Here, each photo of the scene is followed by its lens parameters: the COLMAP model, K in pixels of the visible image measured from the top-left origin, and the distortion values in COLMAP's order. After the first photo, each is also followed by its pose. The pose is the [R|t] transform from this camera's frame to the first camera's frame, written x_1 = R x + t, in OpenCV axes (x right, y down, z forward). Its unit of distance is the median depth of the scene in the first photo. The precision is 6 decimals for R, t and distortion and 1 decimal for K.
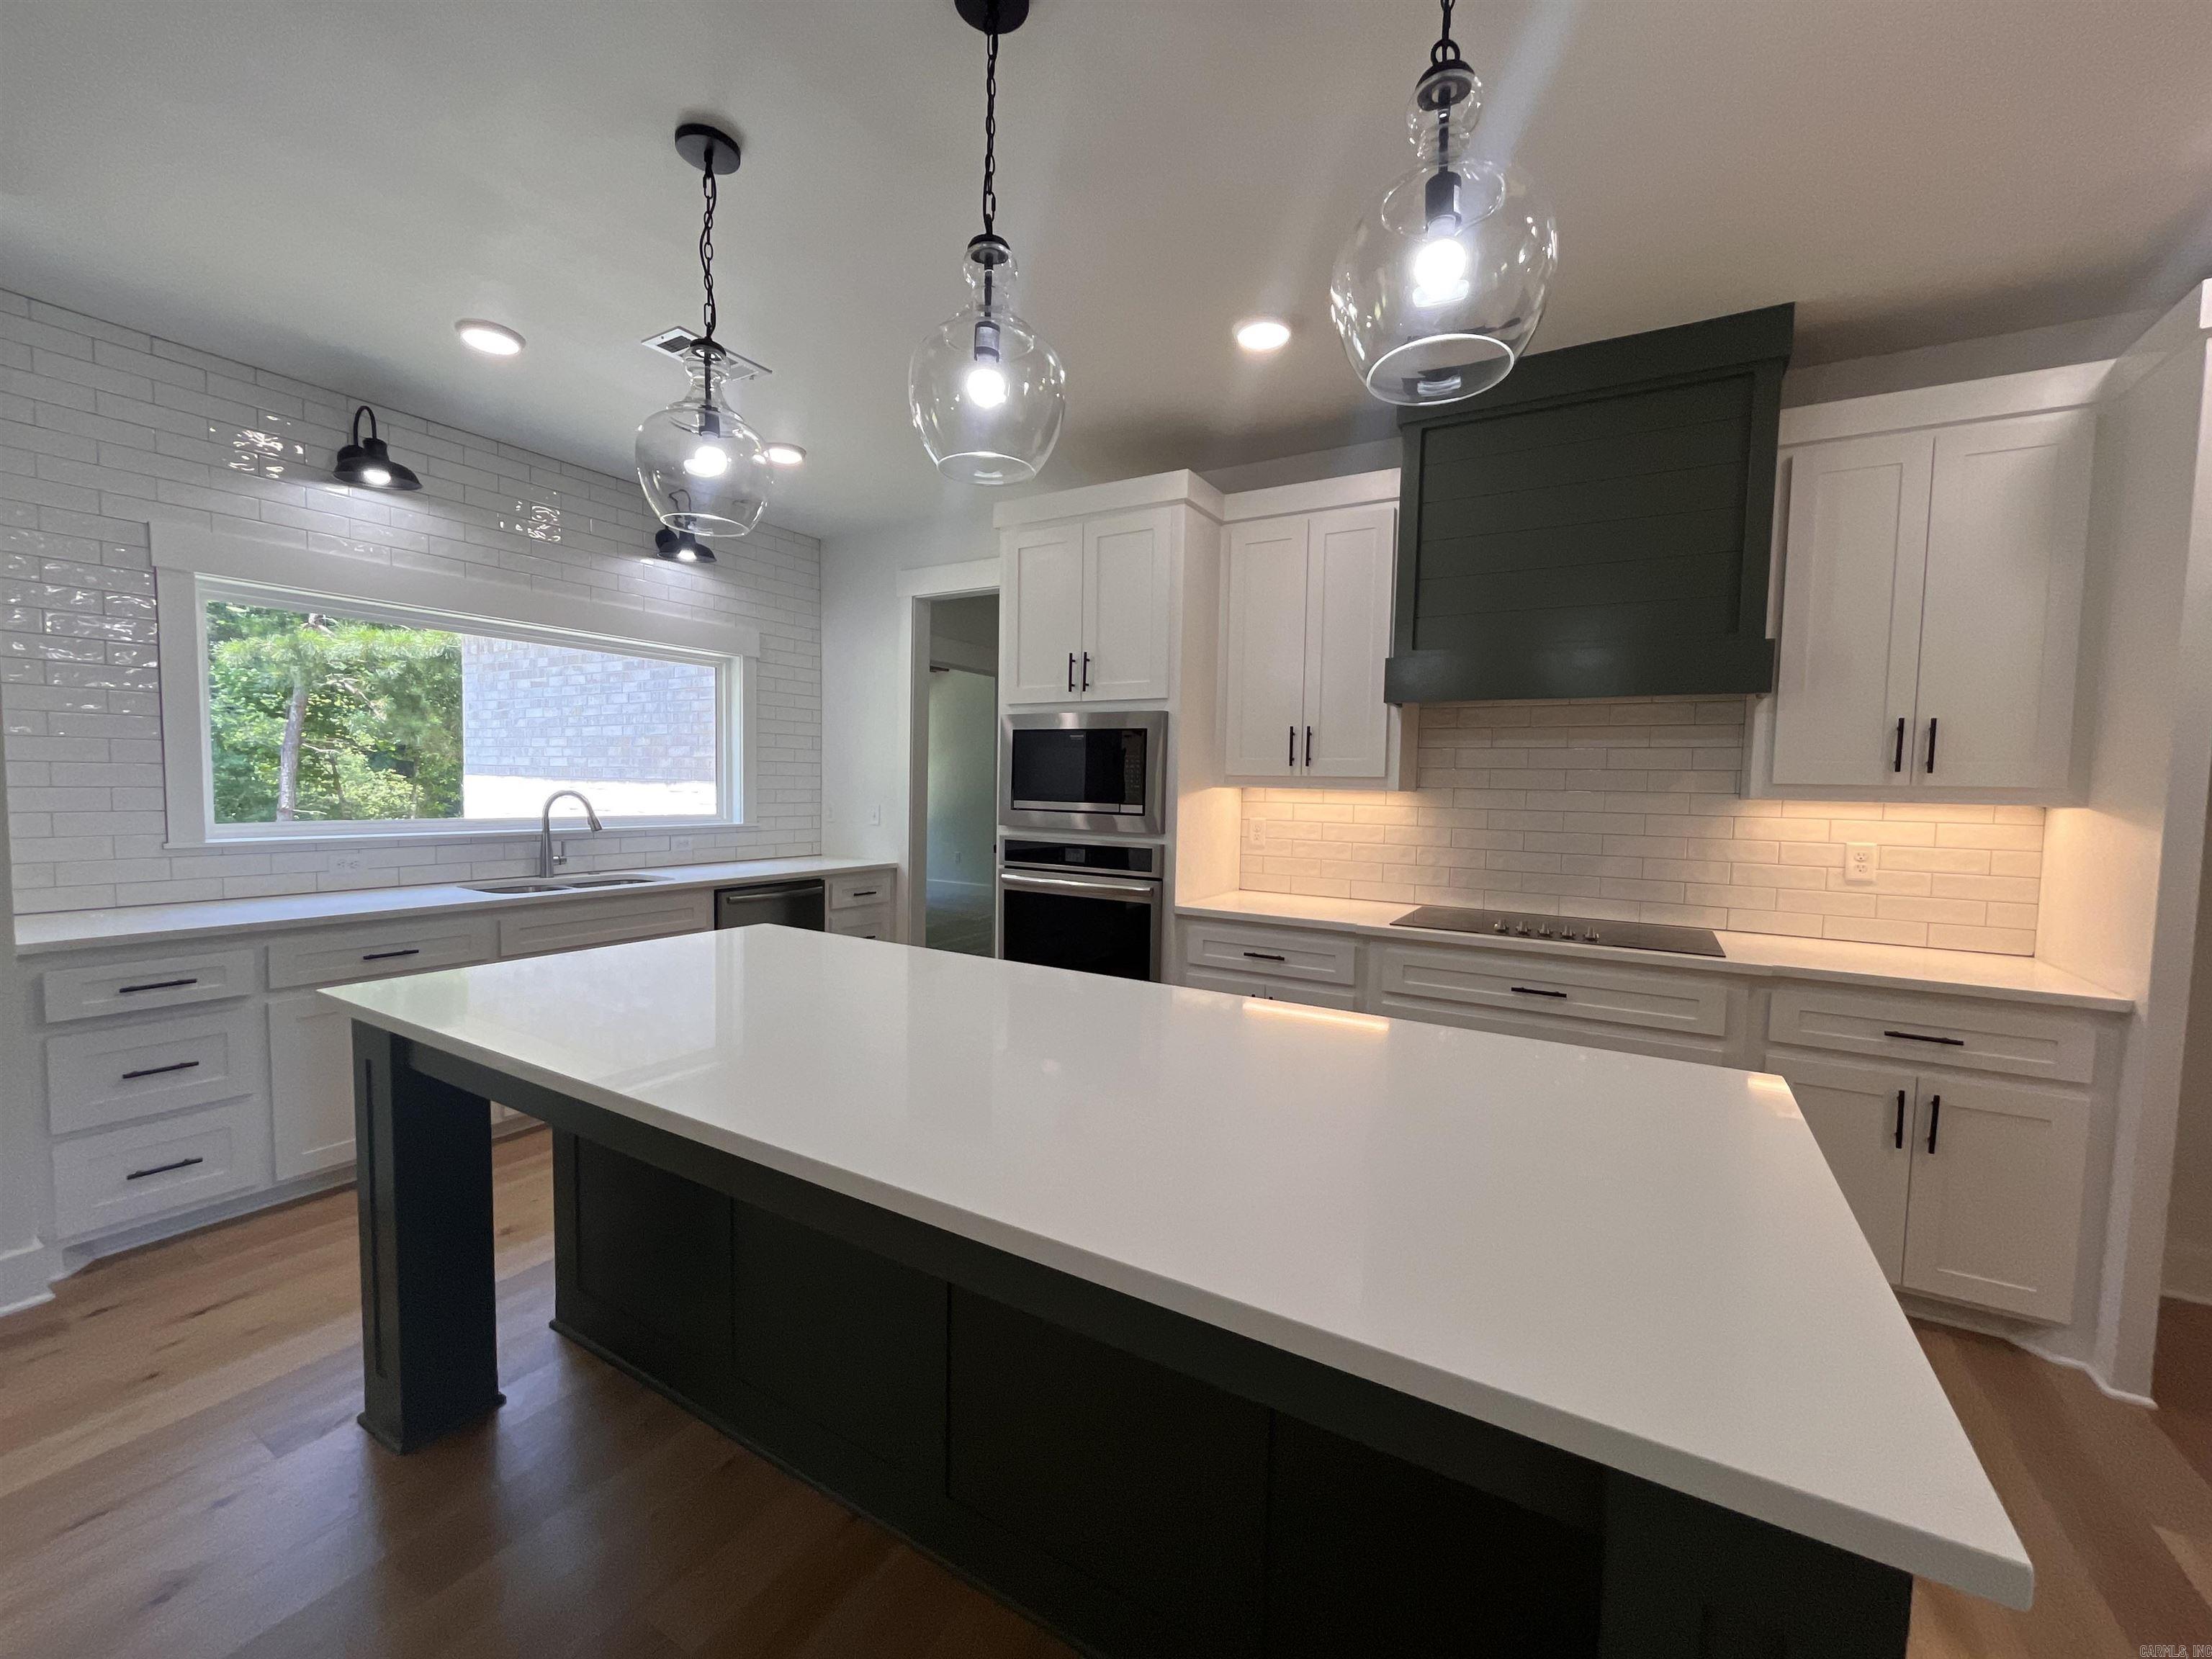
lens RADIAL K [[894.9, 0, 1103.2], [0, 894.9, 836.7], [0, 0, 1]] dist [-0.002483, -0.000195]
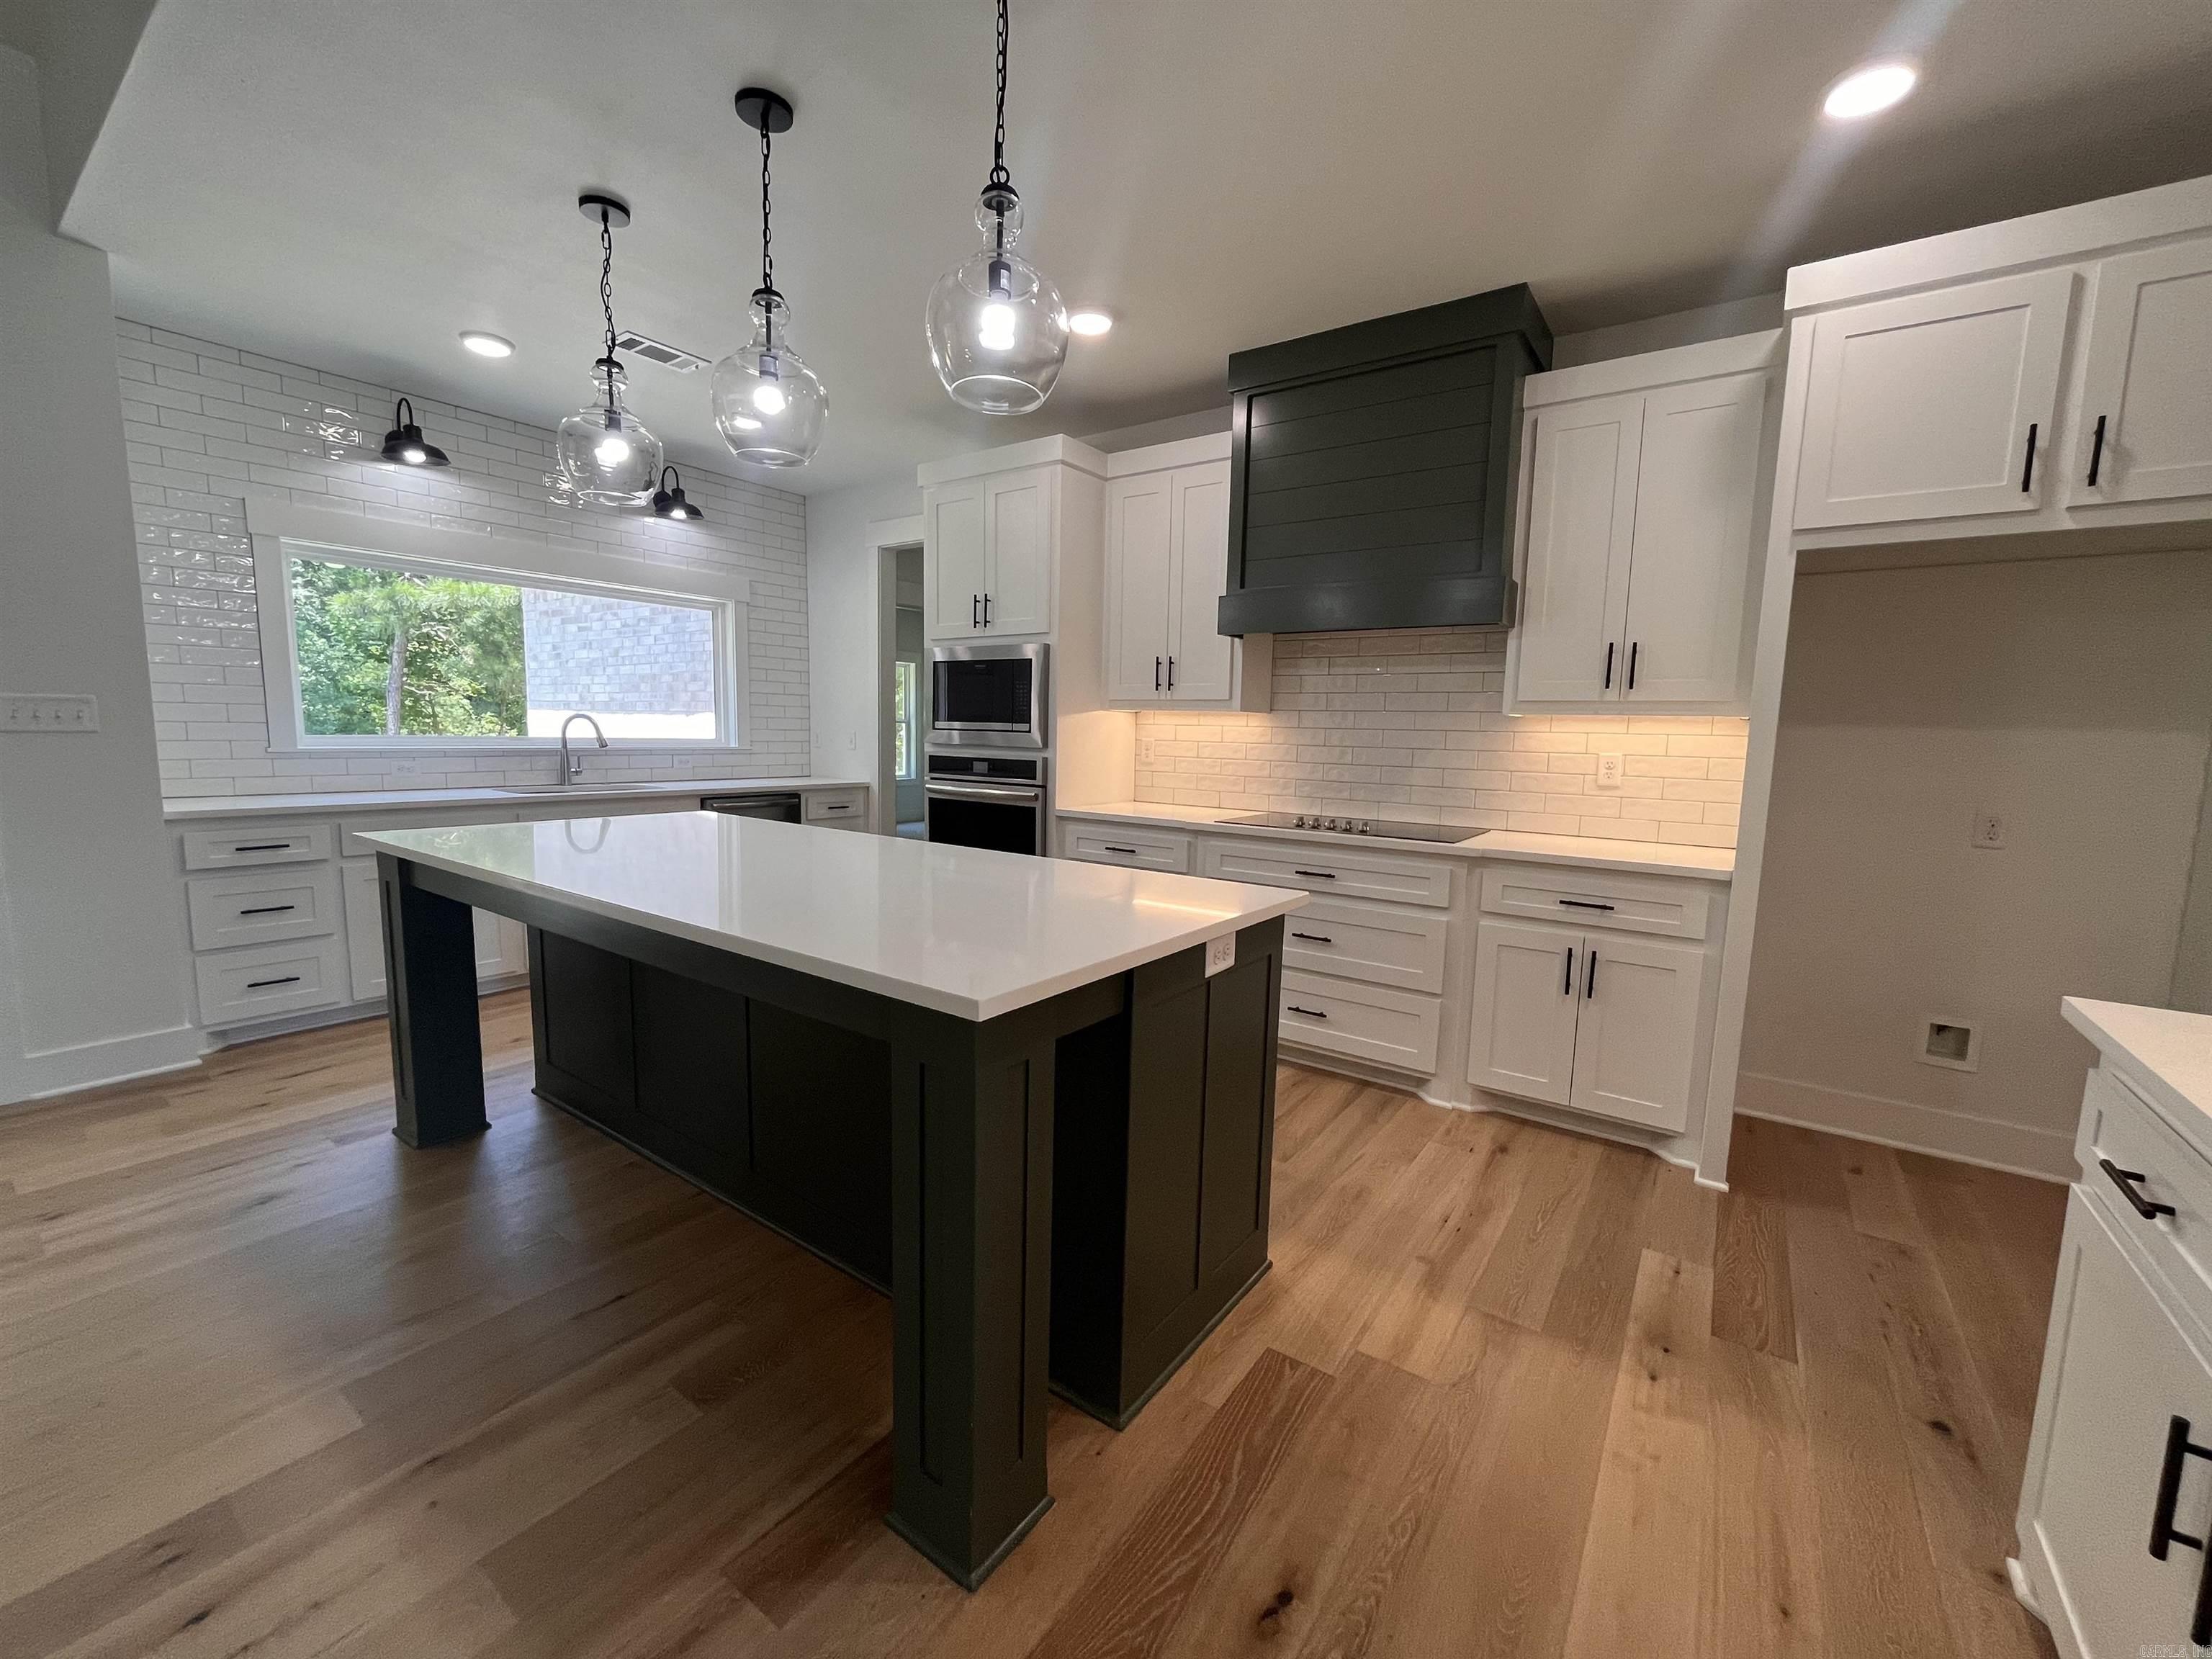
lens RADIAL K [[894.9, 0, 1103.2], [0, 894.9, 836.7], [0, 0, 1]] dist [-0.002483, -0.000195]
pose [[0.996621, 0.012931, -0.081112, 0.231405], [-0.008302, 0.998331, 0.057152, 0.044039], [0.081716, -0.056286, 0.995065, -0.175525]]
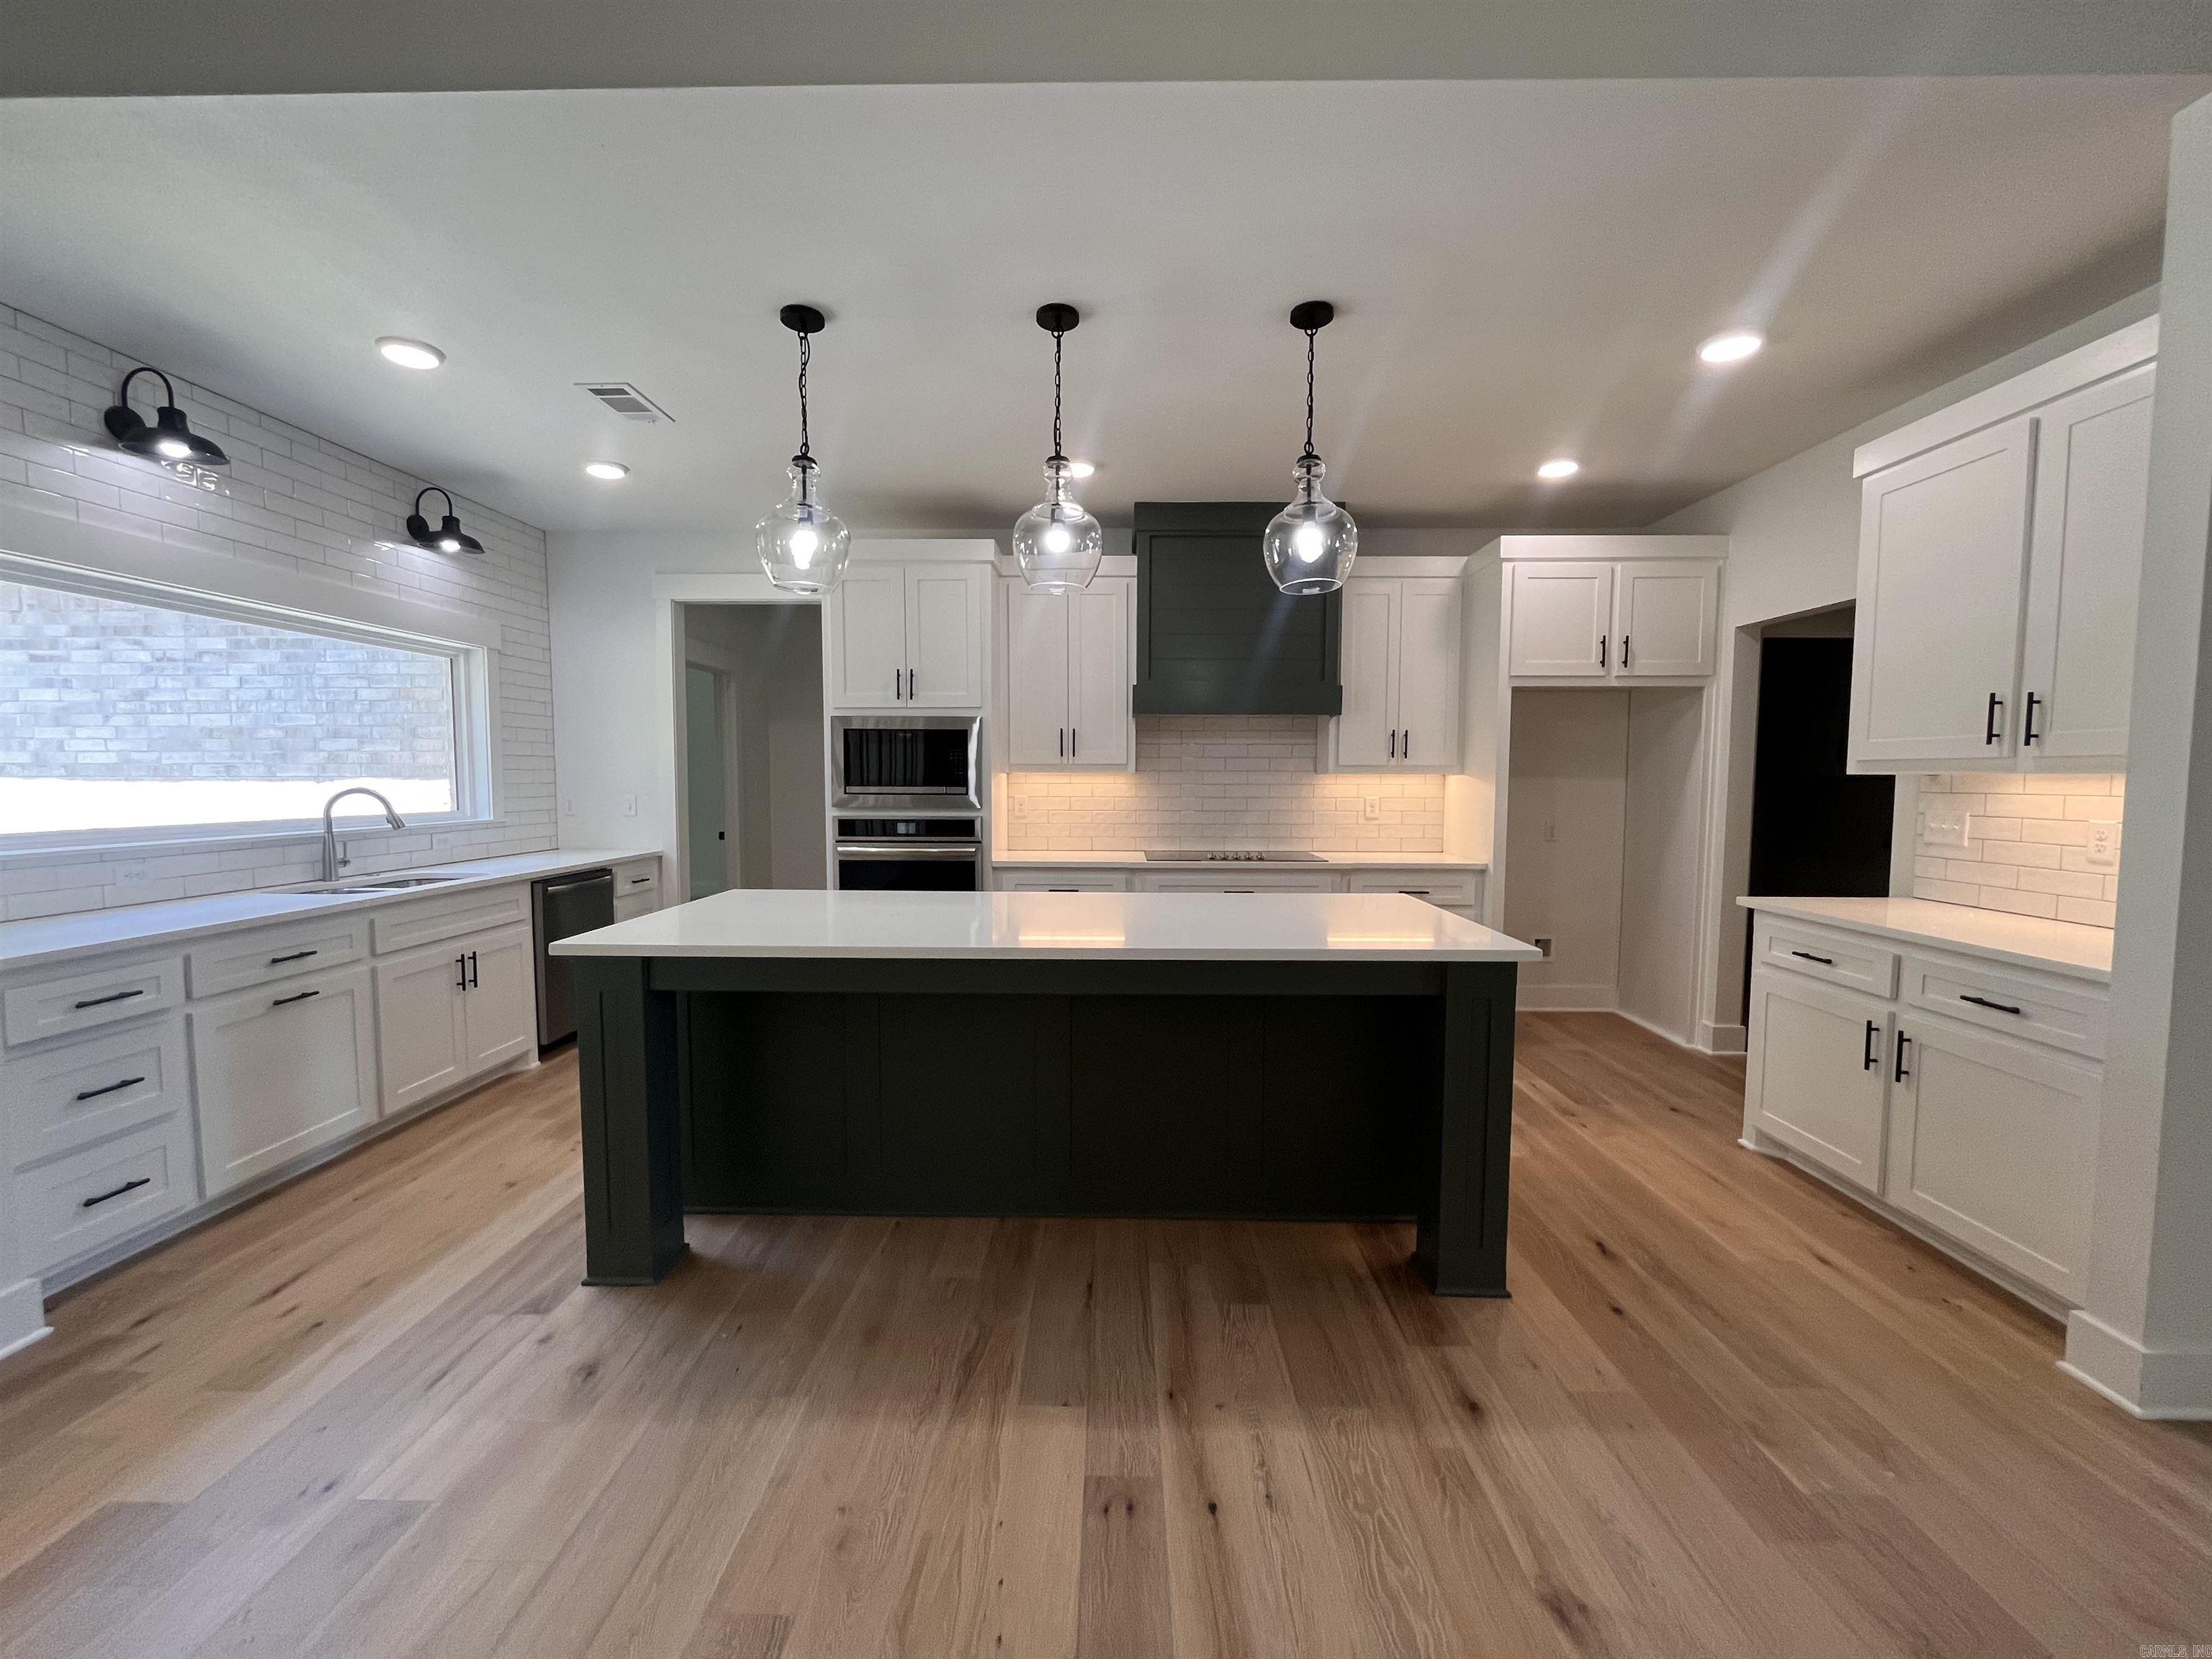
lens RADIAL K [[894.5, 0, 1104.3], [0, 894.5, 836.2], [0, 0, 1]] dist [-0.005074, 0.000285]
pose [[0.866262, -0.051976, 0.496879, -0.425905], [0.045740, 0.998647, 0.024720, 0.013796], [-0.497492, 0.001314, 0.867468, -0.245954]]
